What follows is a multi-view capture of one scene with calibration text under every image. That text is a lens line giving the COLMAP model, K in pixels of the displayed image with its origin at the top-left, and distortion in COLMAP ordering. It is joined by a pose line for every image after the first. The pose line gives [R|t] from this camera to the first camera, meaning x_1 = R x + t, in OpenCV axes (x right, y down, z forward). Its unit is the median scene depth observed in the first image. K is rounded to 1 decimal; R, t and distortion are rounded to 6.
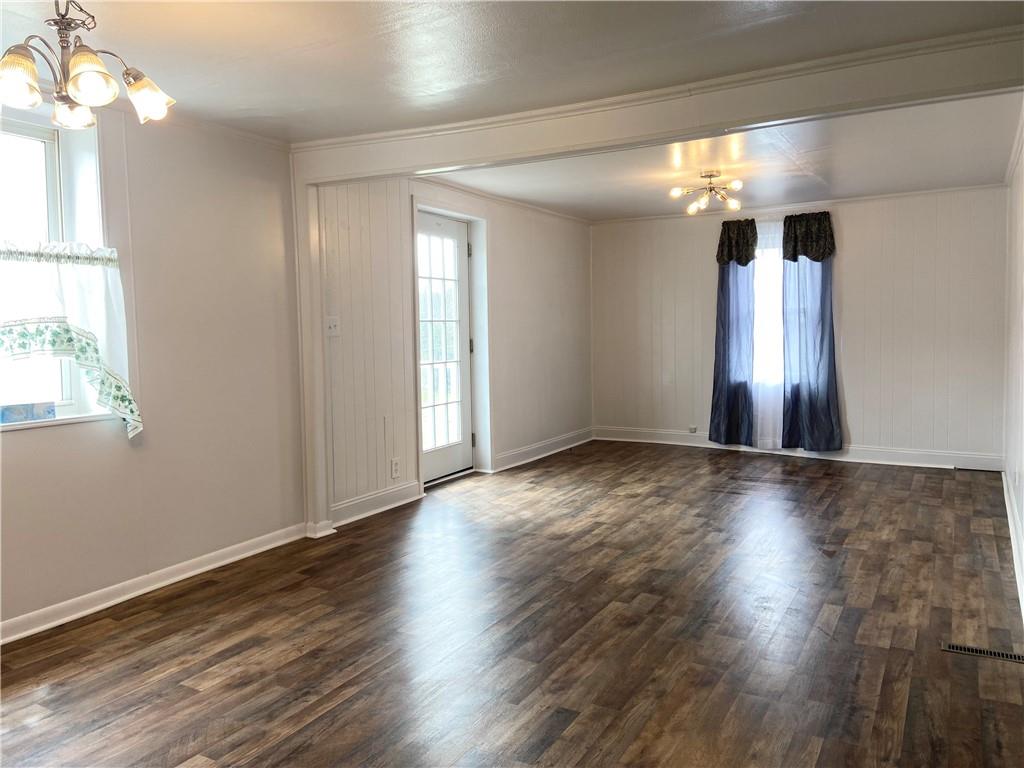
lens RADIAL K [[773.5, 0, 508.5], [0, 773.5, 388.3], [0, 0, 1]] dist [0.093272, -0.048383]
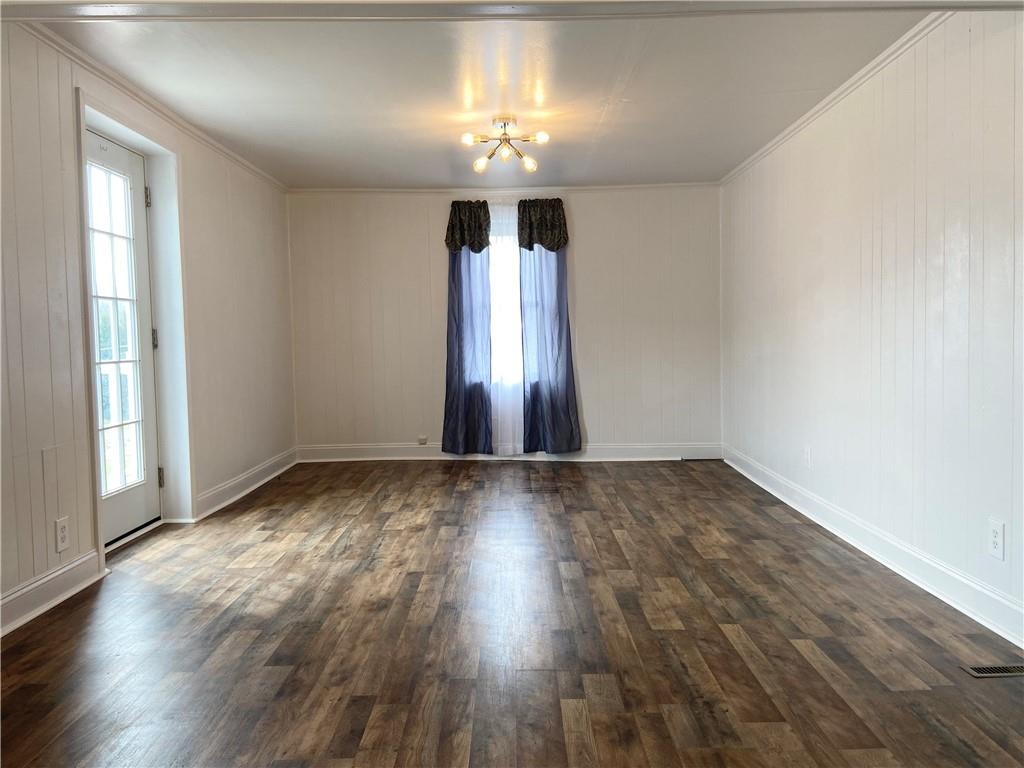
lens RADIAL K [[773.5, 0, 513.0], [0, 773.5, 374.1], [0, 0, 1]] dist [0.093272, -0.048383]
pose [[0.865185, -0.025380, 0.500810, -0.114083], [0.045583, 0.998564, -0.028142, 0.009140], [-0.499376, 0.047176, 0.865100, 0.225055]]
